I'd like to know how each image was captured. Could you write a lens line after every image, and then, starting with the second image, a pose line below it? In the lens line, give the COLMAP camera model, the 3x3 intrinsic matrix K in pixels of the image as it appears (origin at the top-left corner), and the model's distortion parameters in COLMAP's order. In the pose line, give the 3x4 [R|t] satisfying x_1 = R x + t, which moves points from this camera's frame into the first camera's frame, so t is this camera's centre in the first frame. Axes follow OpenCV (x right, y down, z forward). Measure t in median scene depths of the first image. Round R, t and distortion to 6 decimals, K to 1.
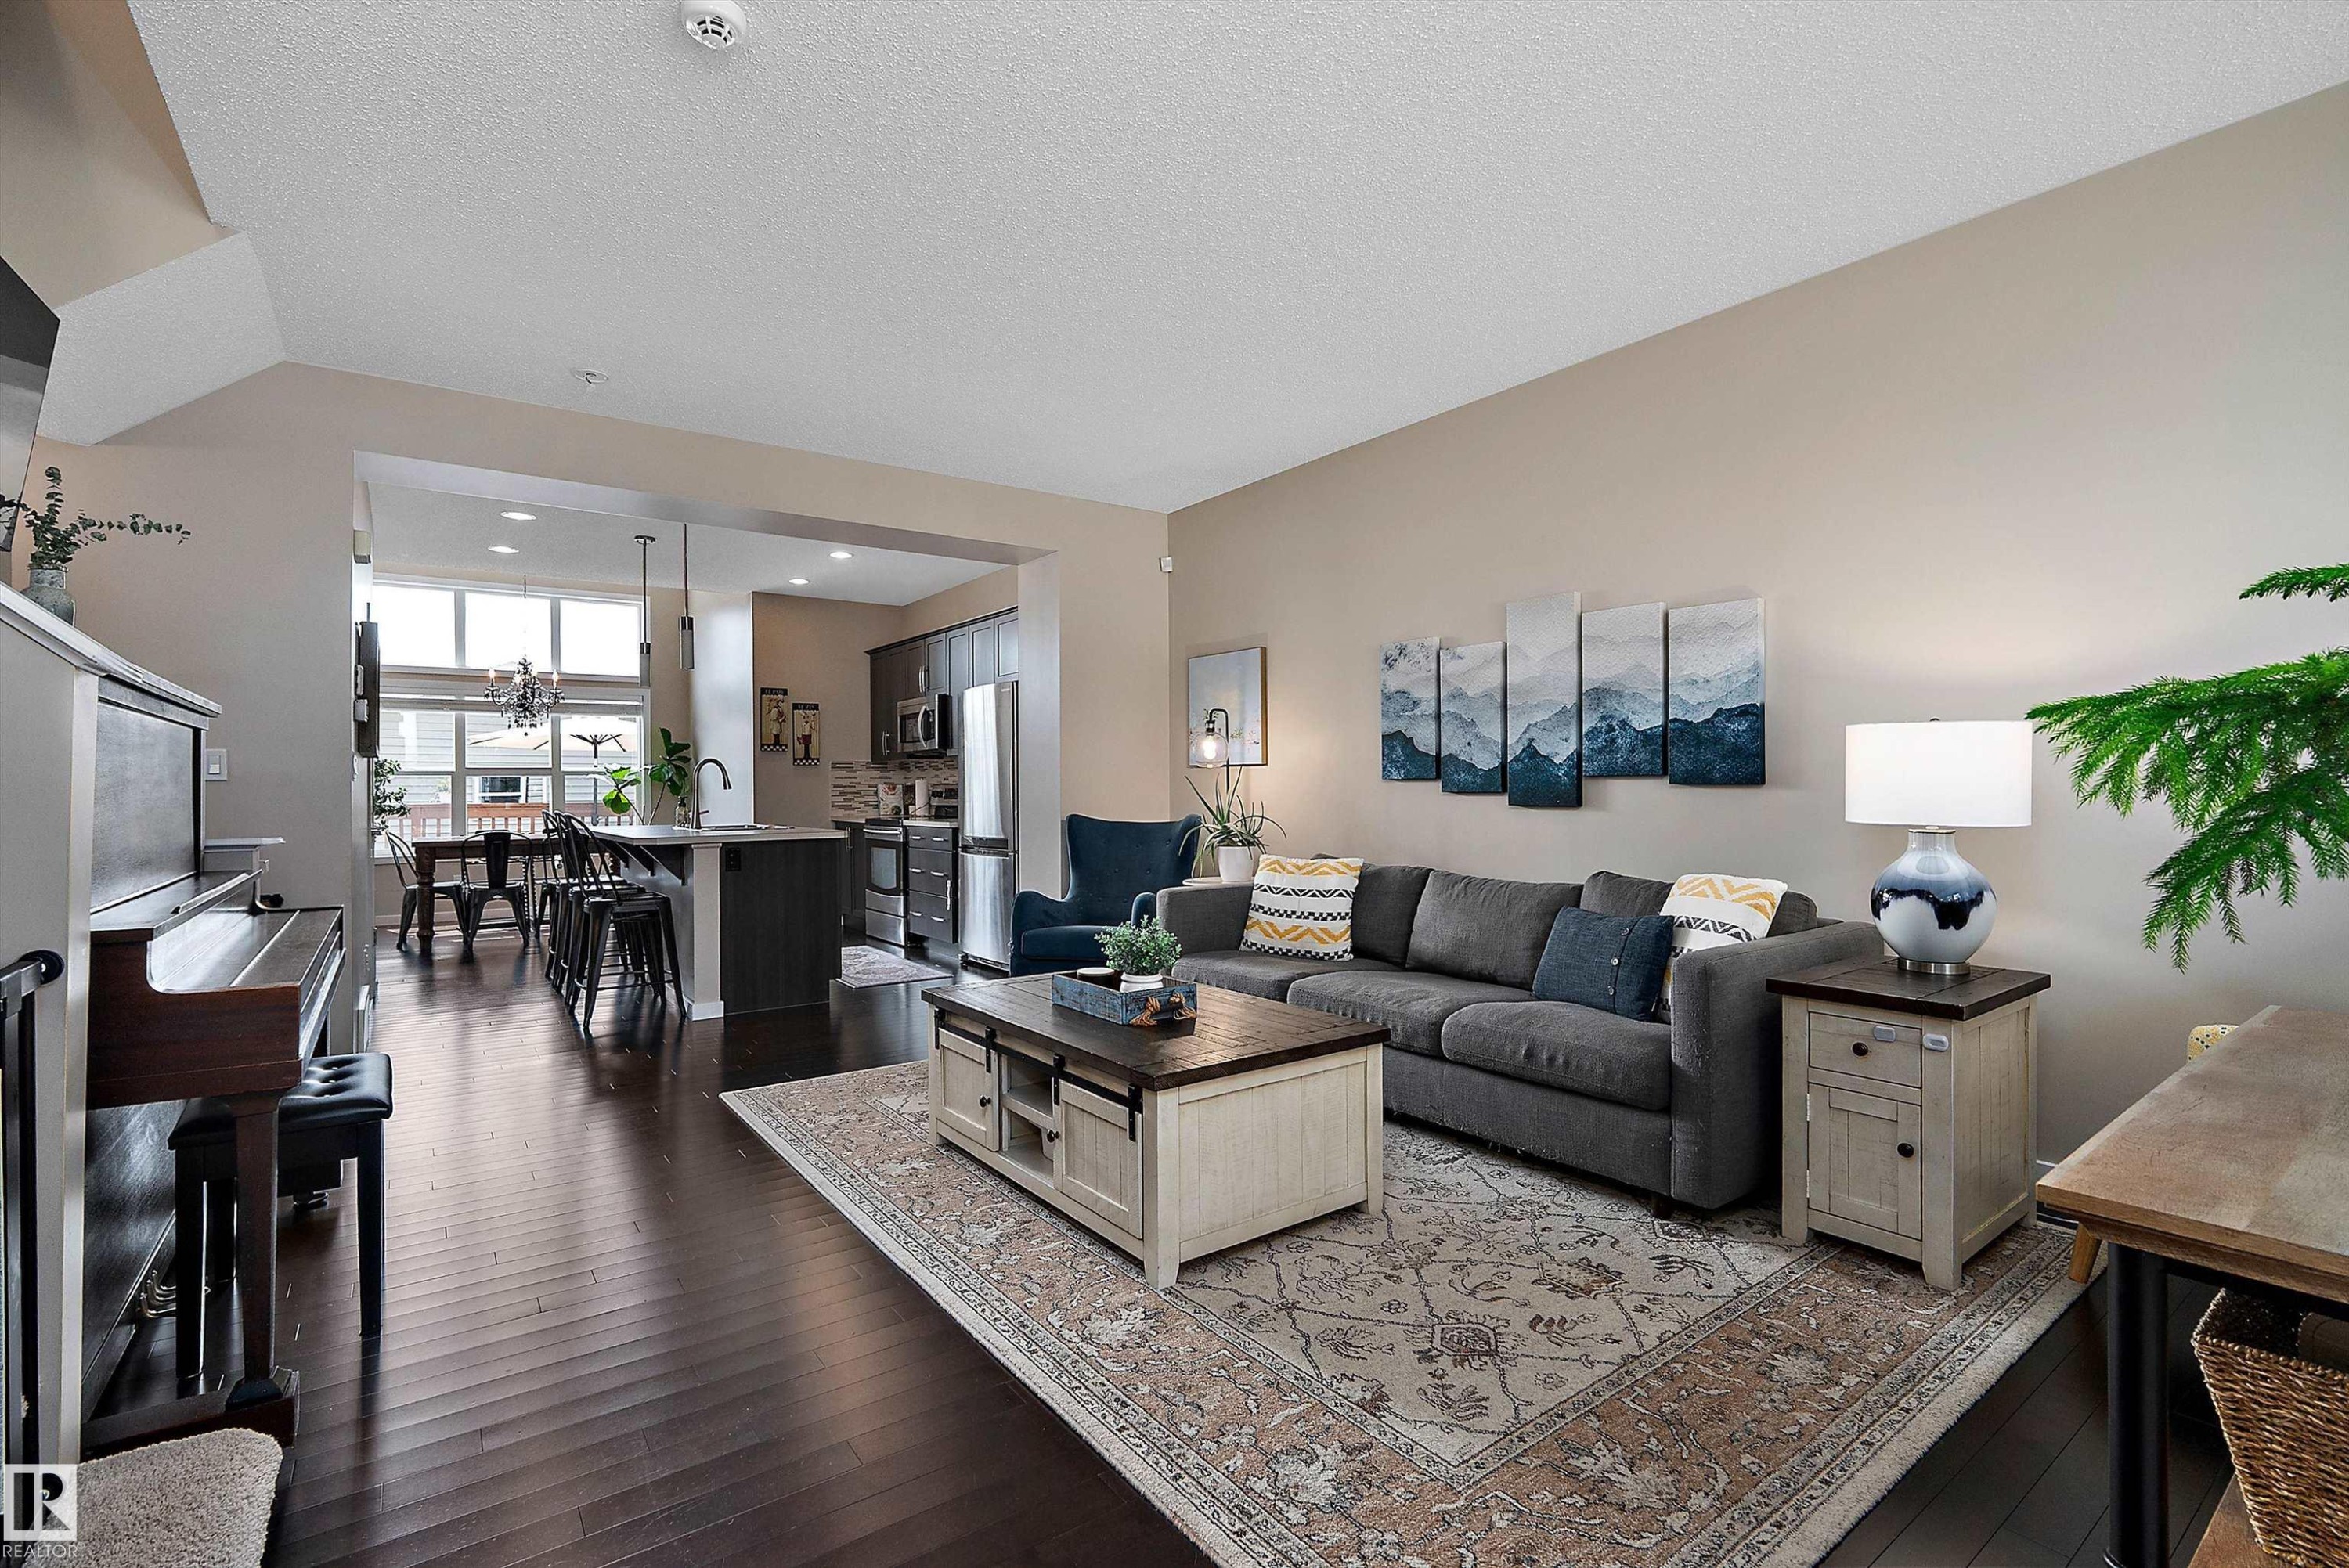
lens RADIAL K [[1040.8, 0, 1170.7], [0, 1040.8, 783.0], [0, 0, 1]] dist [-0.017781, 0.000517]
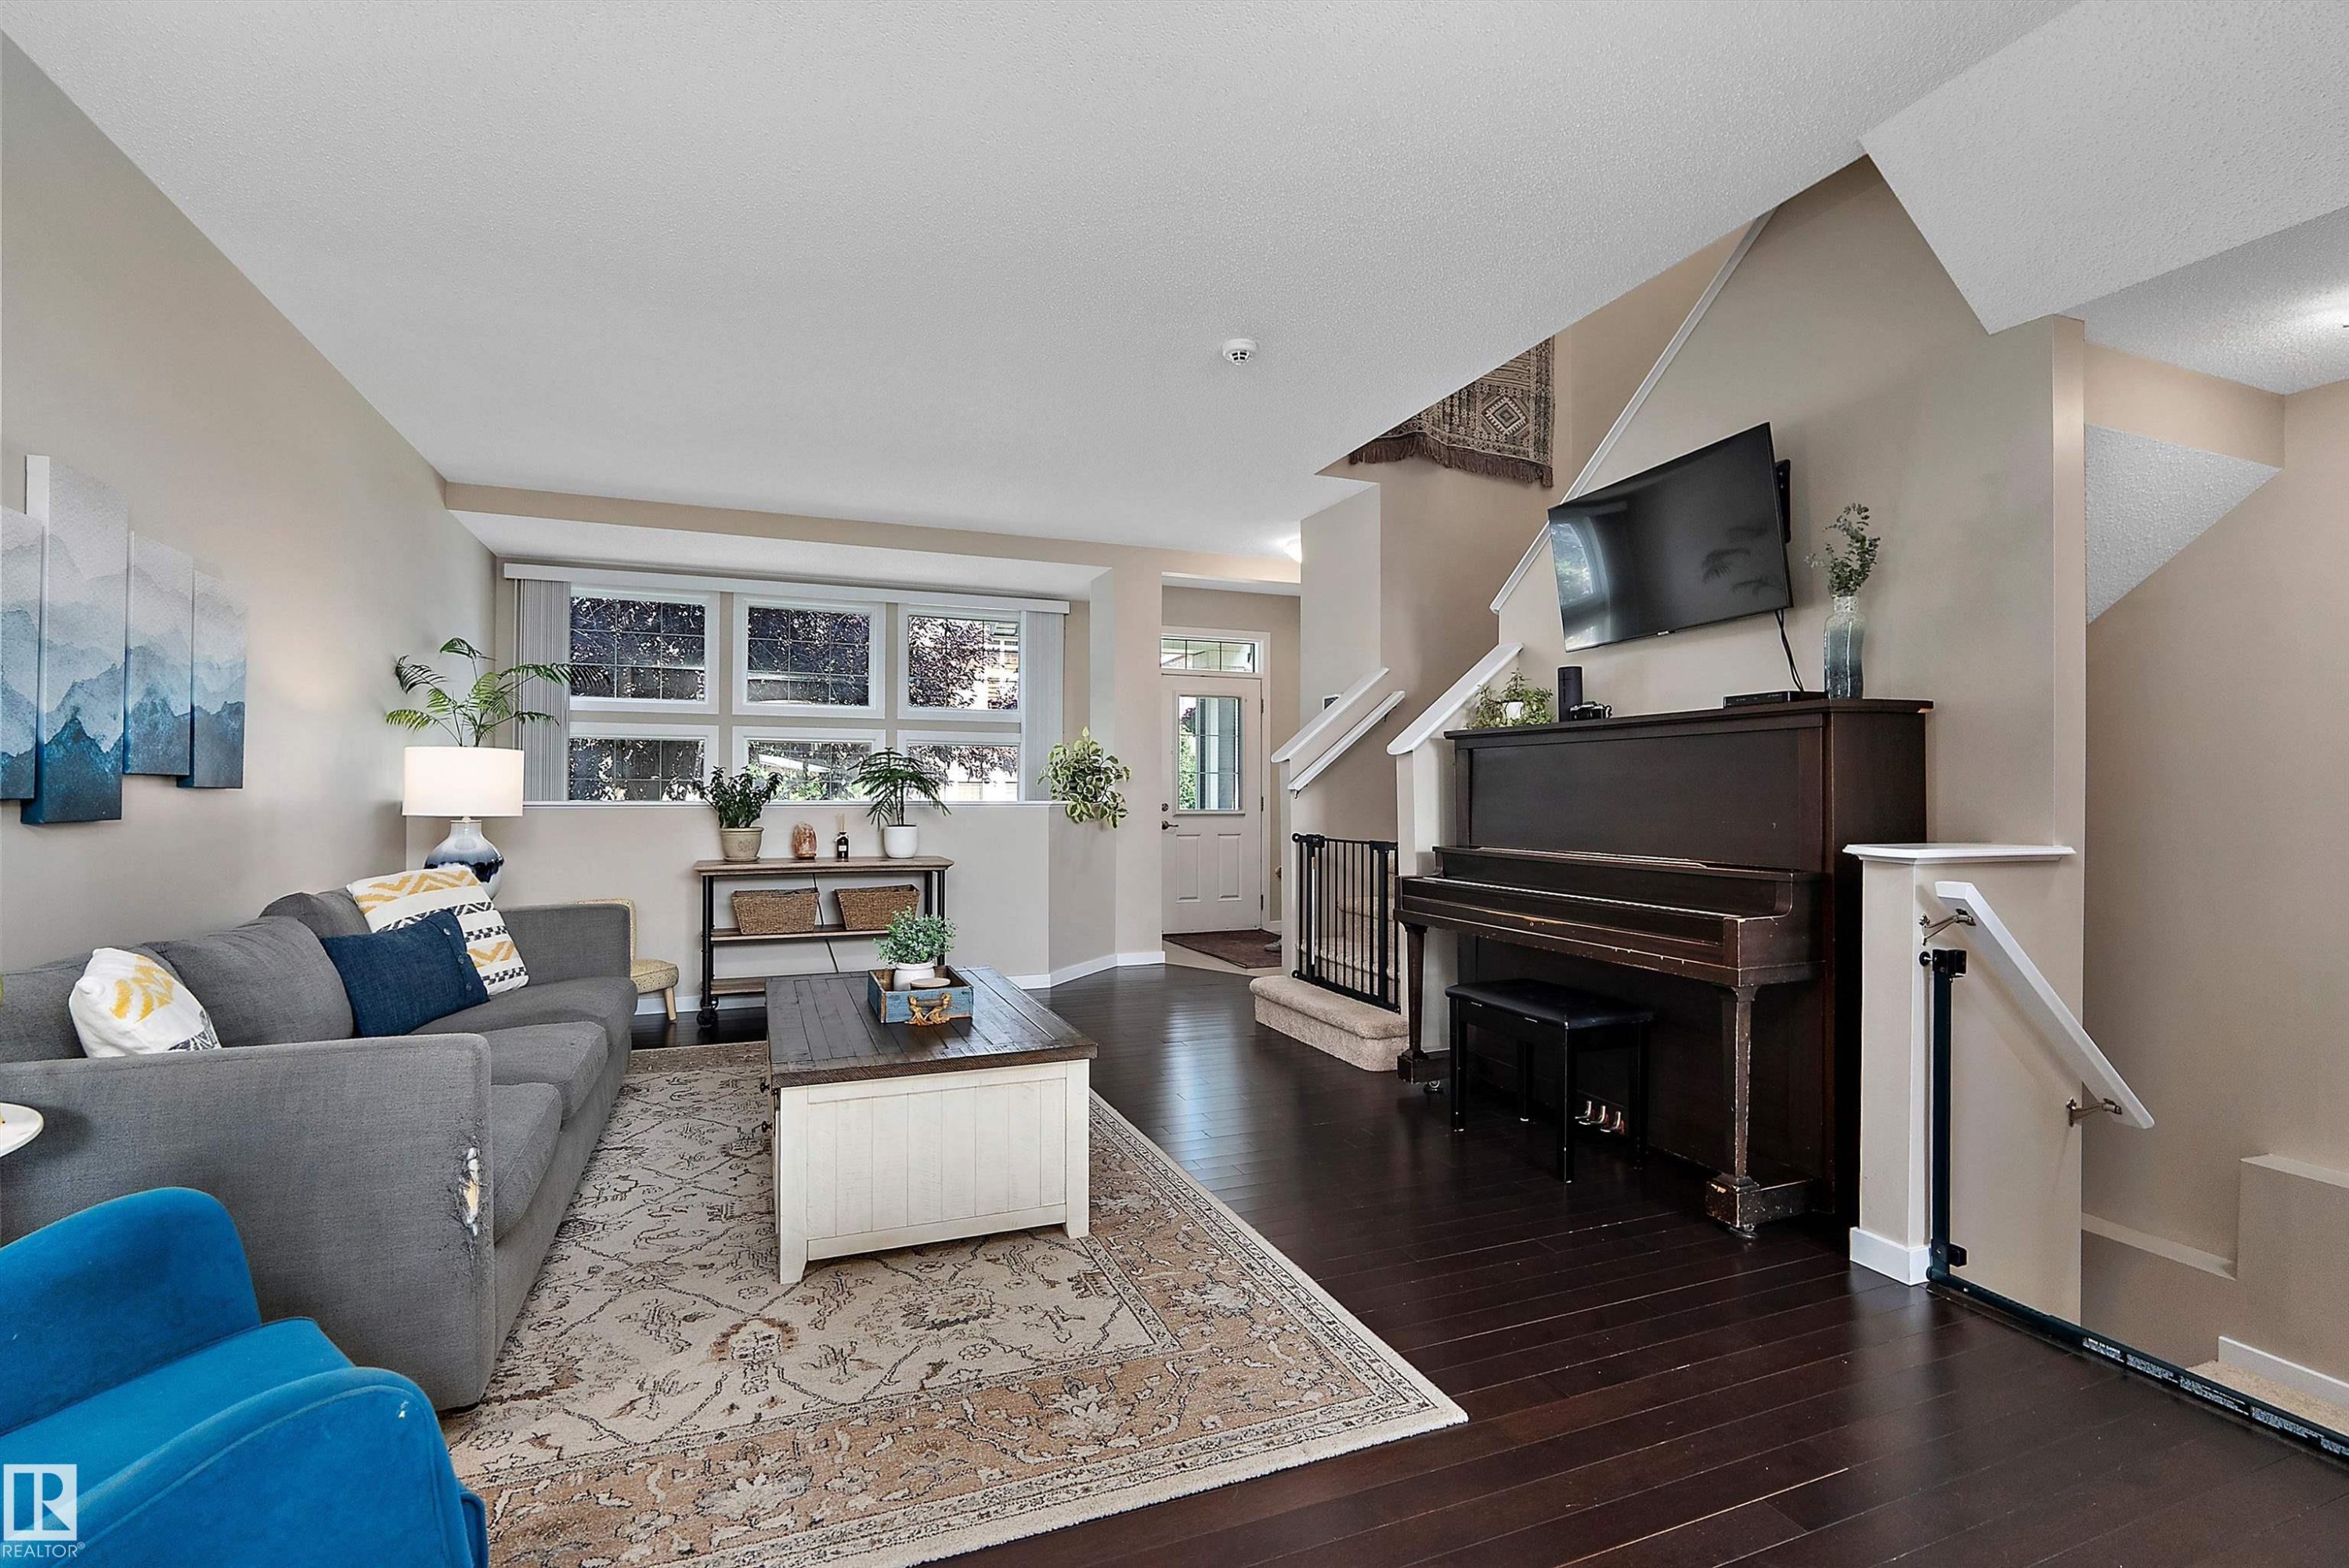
lens RADIAL K [[1055.4, 0, 1175.6], [0, 1055.4, 783.0], [0, 0, 1]] dist [-0.016720, 0.004741]
pose [[-0.969957, 0.007994, 0.243147, -0.269058], [0.004649, 0.999887, -0.014328, 0.007548], [-0.243234, -0.012767, -0.969884, 0.960246]]
